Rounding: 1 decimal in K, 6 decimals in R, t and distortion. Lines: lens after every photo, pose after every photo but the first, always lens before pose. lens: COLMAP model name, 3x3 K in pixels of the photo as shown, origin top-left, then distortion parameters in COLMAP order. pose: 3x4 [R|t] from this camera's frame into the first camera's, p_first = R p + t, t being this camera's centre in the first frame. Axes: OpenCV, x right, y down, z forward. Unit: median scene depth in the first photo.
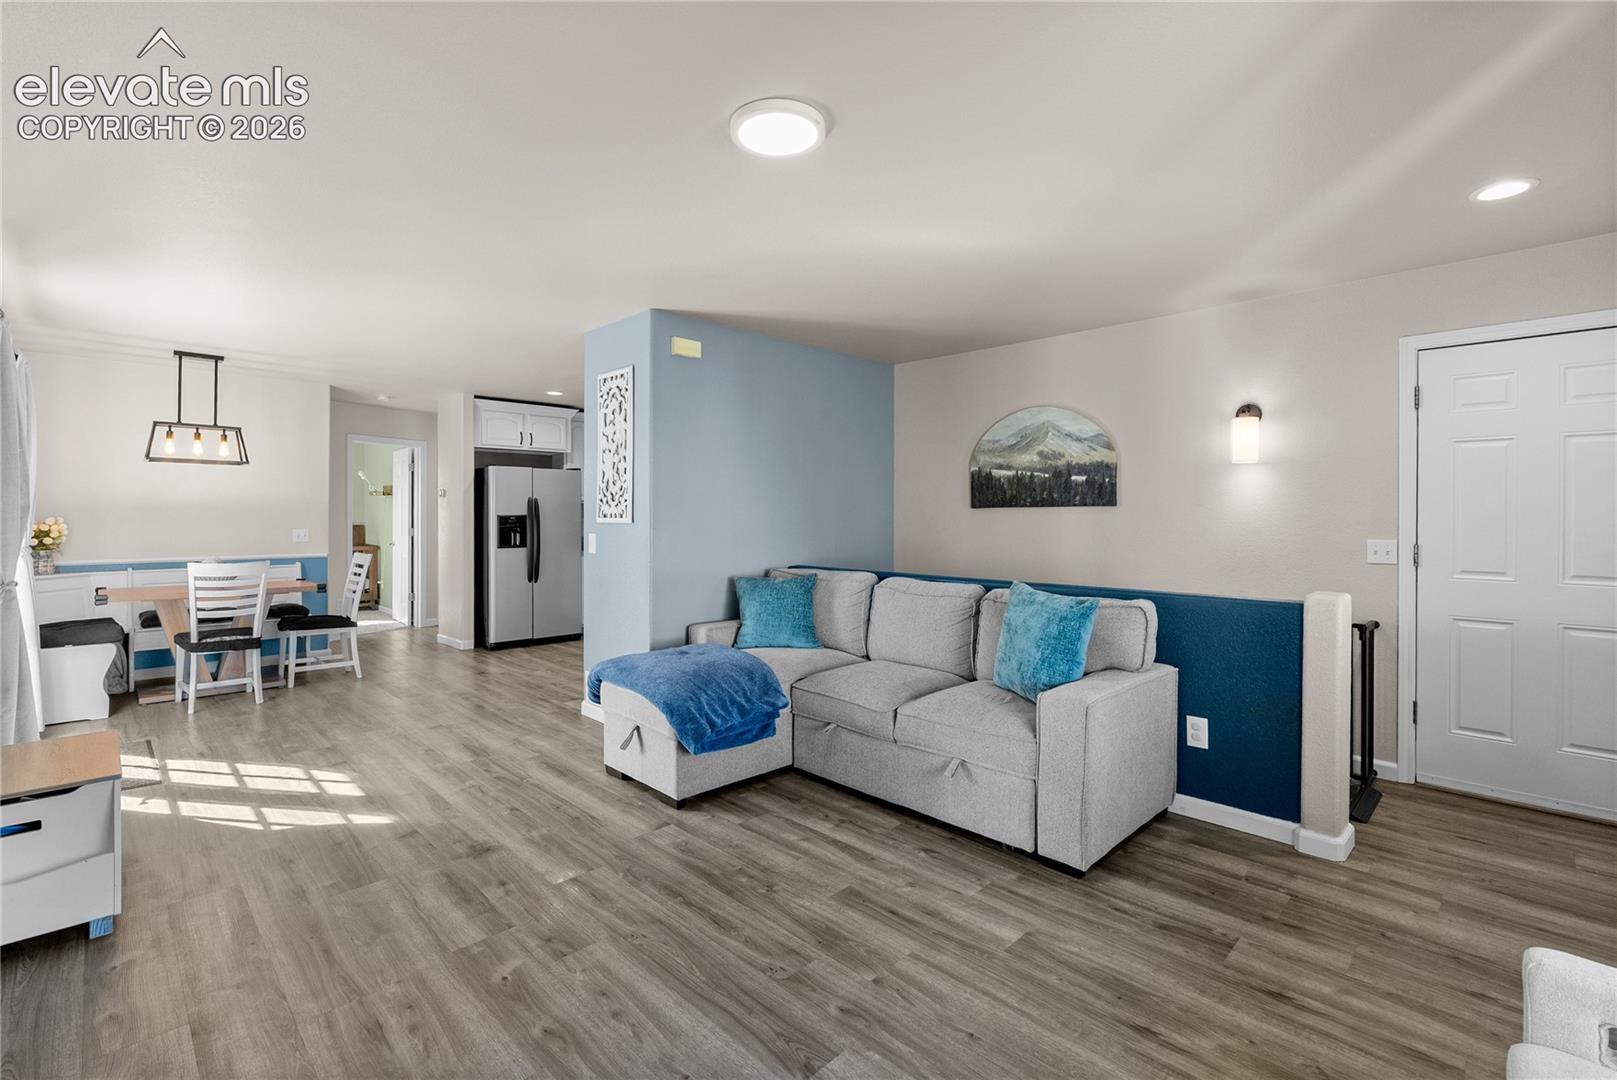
lens RADIAL K [[724.6, 0, 811.7], [0, 724.6, 505.9], [0, 0, 1]] dist [-0.000613, 0.000049]
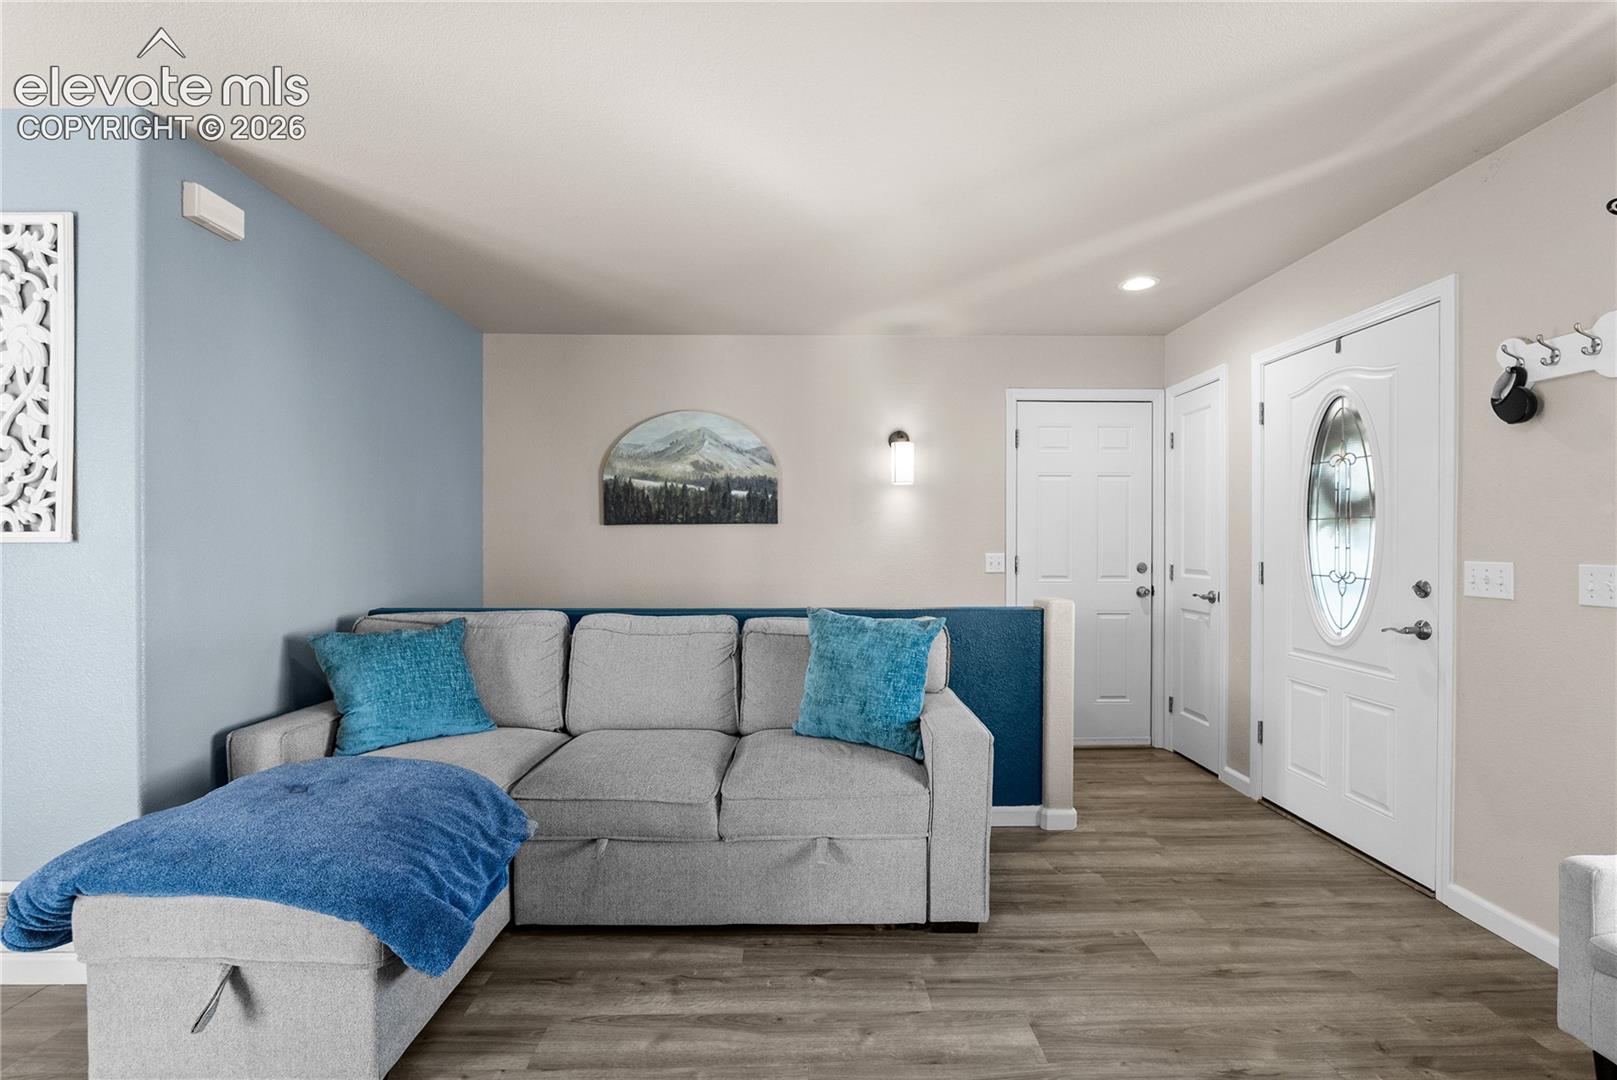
lens RADIAL K [[717.8, 0, 804.2], [0, 717.8, 539.8], [0, 0, 1]] dist [-0.005486, 0.000079]
pose [[0.697748, -0.000165, 0.716344, -0.255846], [-0.007012, 0.999950, 0.007061, 0.015936], [-0.716309, -0.009950, 0.697712, 0.335834]]
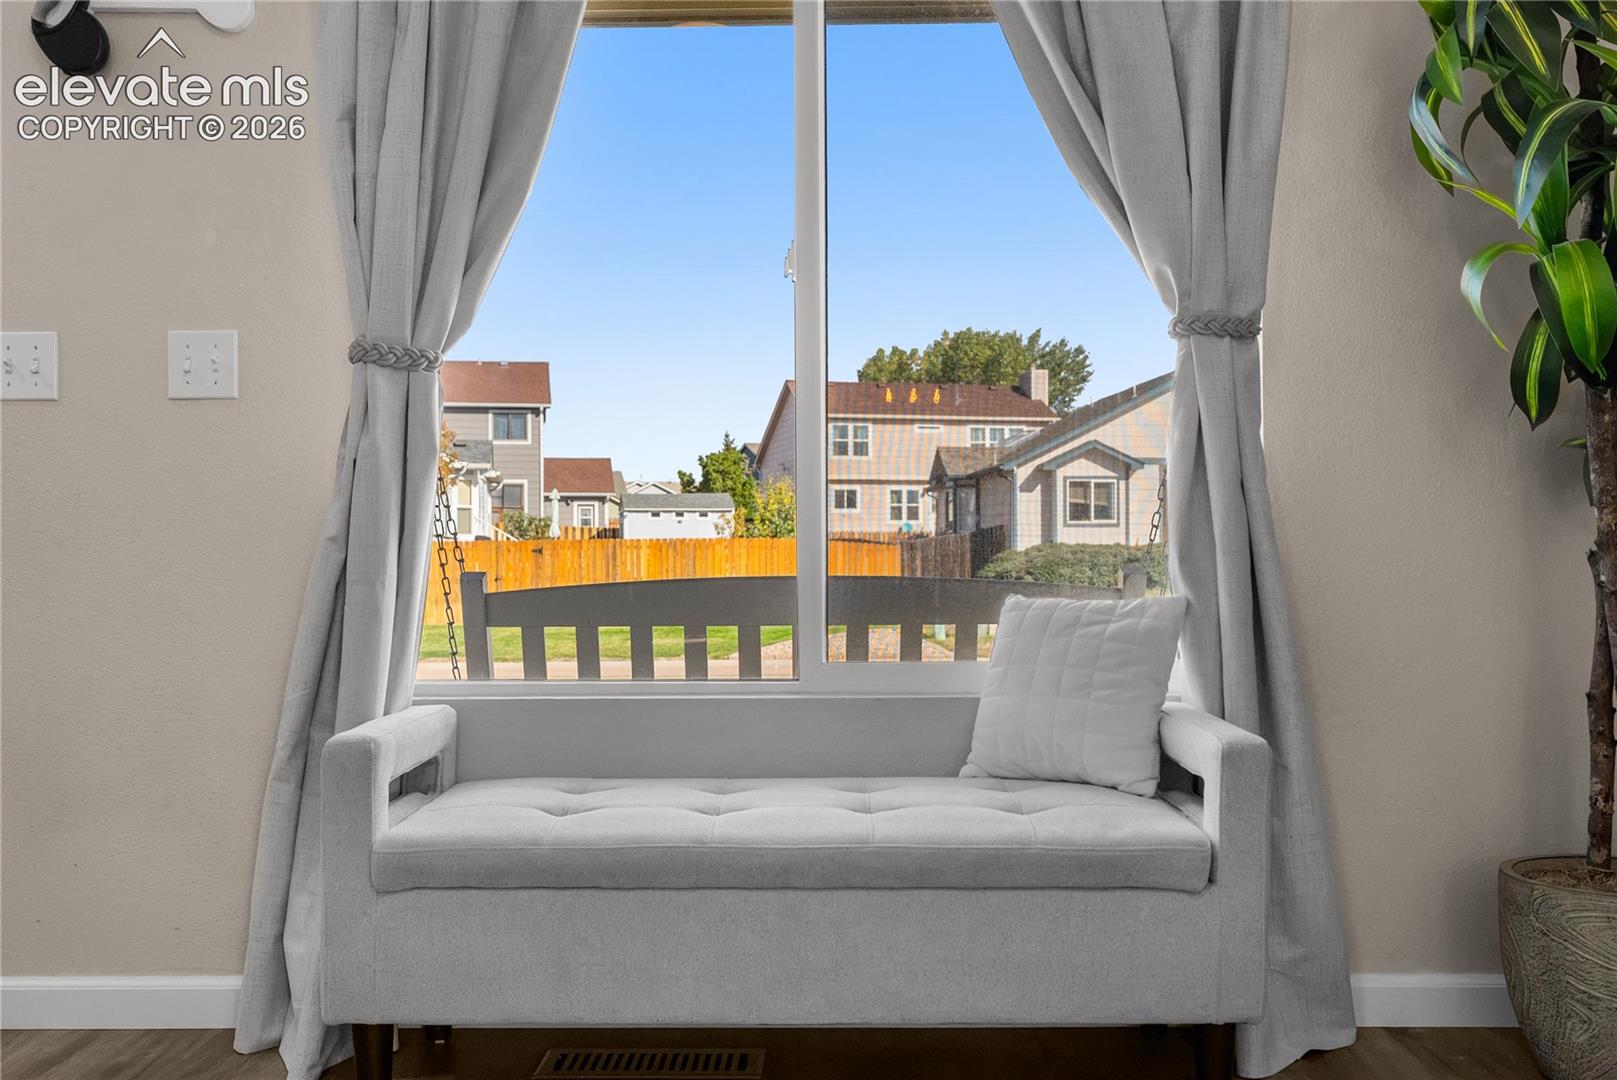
lens RADIAL K [[1600.8, 0, 808.5], [0, 1600.8, 540.0], [0, 0, 1]] dist [-0.001580, -0.002856]
pose [[-0.698880, 0.011317, 0.715150, -0.185428], [-0.003475, 0.999809, -0.019217, 0.130251], [-0.715231, -0.015915, -0.698707, 0.565623]]
